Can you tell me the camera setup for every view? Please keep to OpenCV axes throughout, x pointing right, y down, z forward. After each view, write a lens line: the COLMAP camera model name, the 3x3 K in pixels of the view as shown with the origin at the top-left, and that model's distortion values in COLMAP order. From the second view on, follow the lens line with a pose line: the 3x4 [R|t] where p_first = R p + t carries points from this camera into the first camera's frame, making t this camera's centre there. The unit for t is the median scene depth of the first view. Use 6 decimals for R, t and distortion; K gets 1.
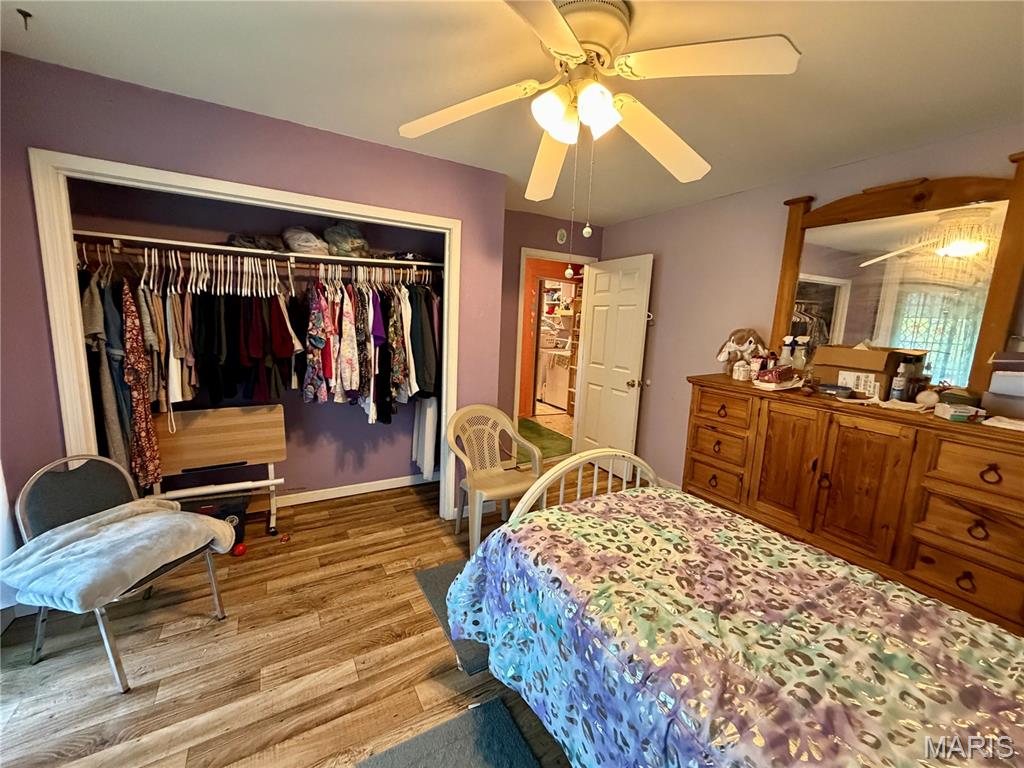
lens RADIAL K [[407.5, 0, 508.8], [0, 407.5, 386.7], [0, 0, 1]] dist [0.000212, 0.000071]
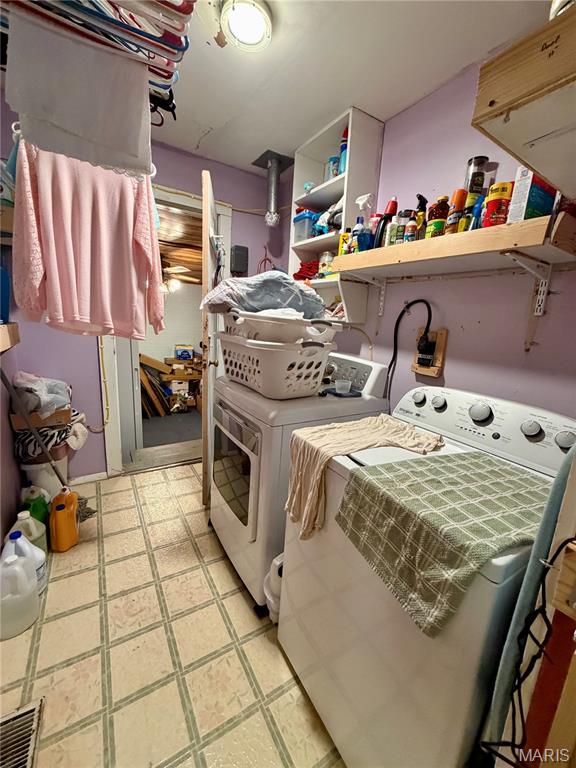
lens RADIAL K [[305.6, 0, 287.7], [0, 305.6, 383.5], [0, 0, 1]] dist [0.000212, 0.000071]
pose [[0.999602, 0.005879, 0.027608, 0.081587], [-0.007175, 0.998864, 0.047106, -0.106589], [-0.027300, -0.047285, 0.998508, 0.761158]]
